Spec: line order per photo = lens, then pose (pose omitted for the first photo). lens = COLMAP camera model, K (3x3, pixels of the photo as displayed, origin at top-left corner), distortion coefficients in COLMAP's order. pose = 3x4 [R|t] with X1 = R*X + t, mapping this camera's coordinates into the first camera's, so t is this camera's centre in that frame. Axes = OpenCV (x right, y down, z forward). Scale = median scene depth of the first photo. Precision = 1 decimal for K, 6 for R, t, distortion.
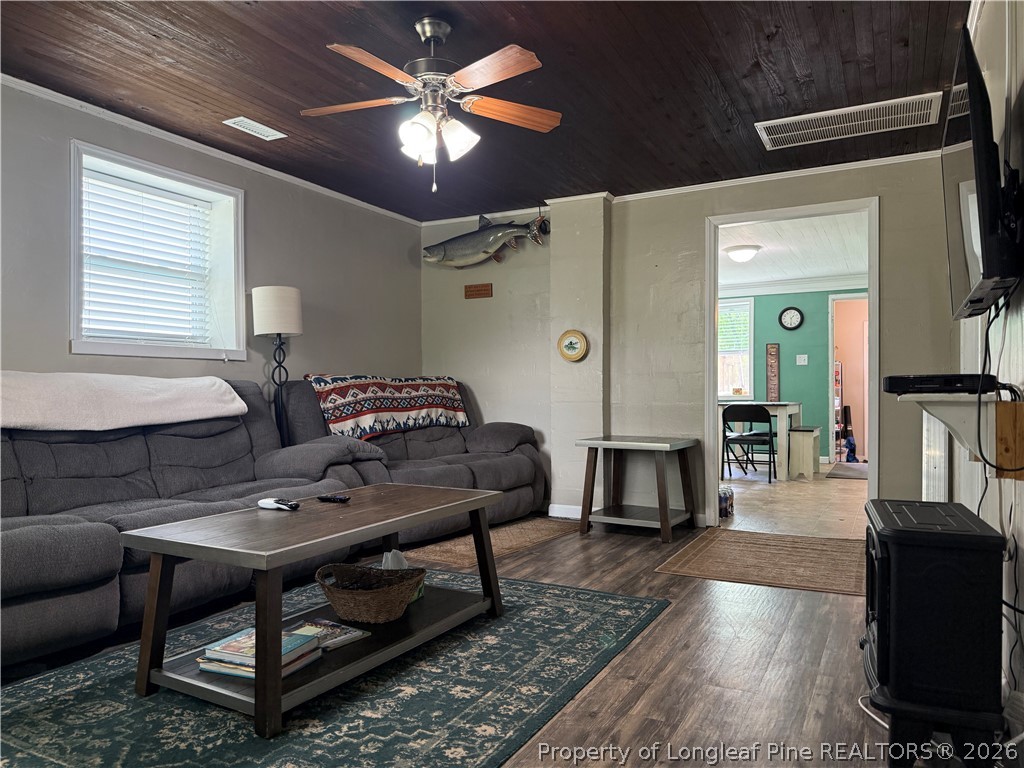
lens RADIAL K [[711.8, 0, 511.4], [0, 711.8, 386.0], [0, 0, 1]] dist [0.014410, 0.001813]
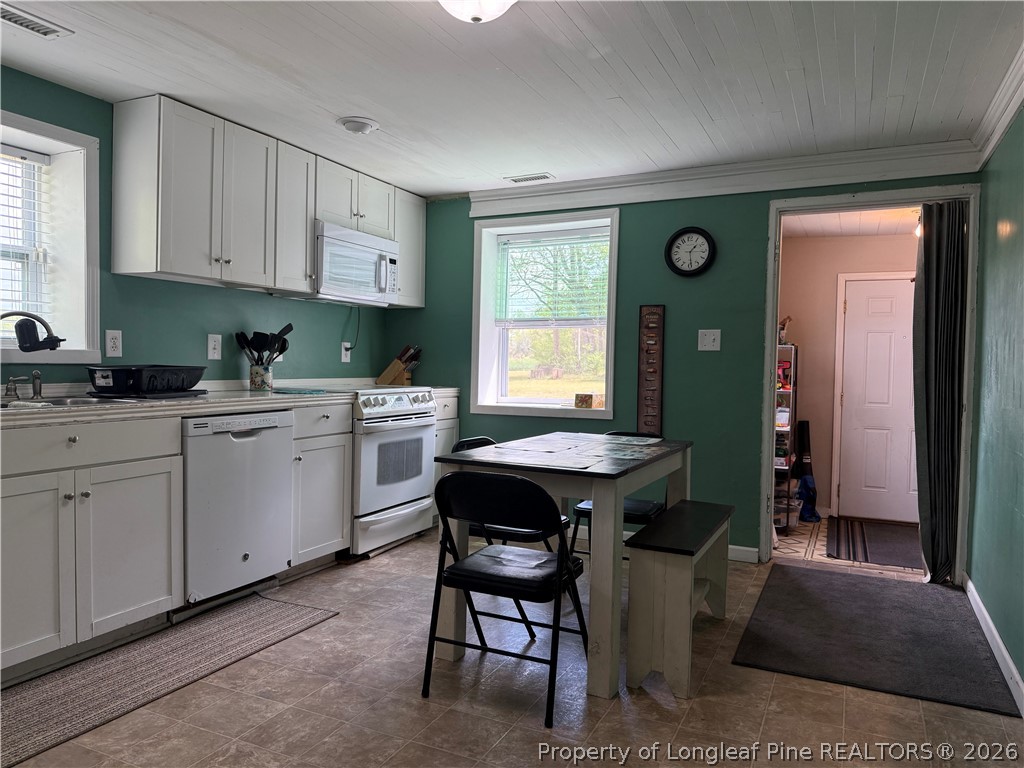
lens RADIAL K [[711.8, 0, 508.7], [0, 711.8, 383.0], [0, 0, 1]] dist [0.014410, 0.001813]
pose [[0.999172, 0.018036, 0.036456, 0.254313], [-0.019418, 0.999093, 0.037895, -0.023231], [-0.035740, -0.038571, 0.998616, 0.525570]]
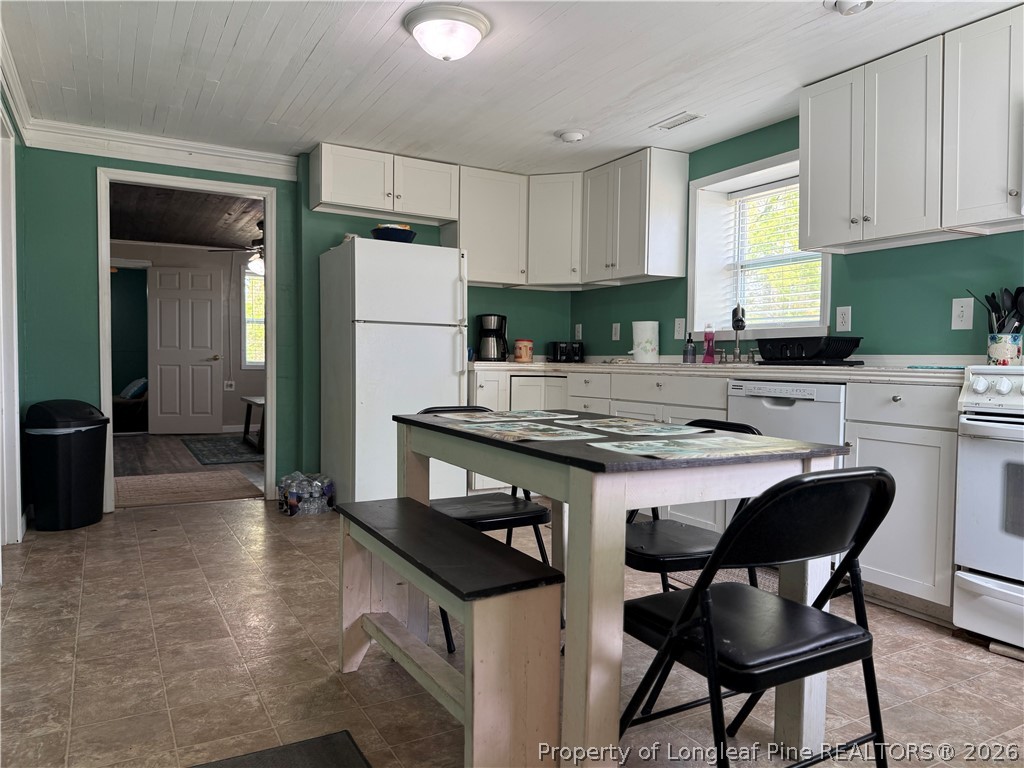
lens RADIAL K [[711.8, 0, 513.4], [0, 711.8, 385.0], [0, 0, 1]] dist [0.014410, 0.001813]
pose [[-0.529121, 0.028651, -0.848063, 0.582045], [-0.004035, 0.999334, 0.036279, 0.004144], [0.848537, 0.022618, -0.528653, 1.096035]]
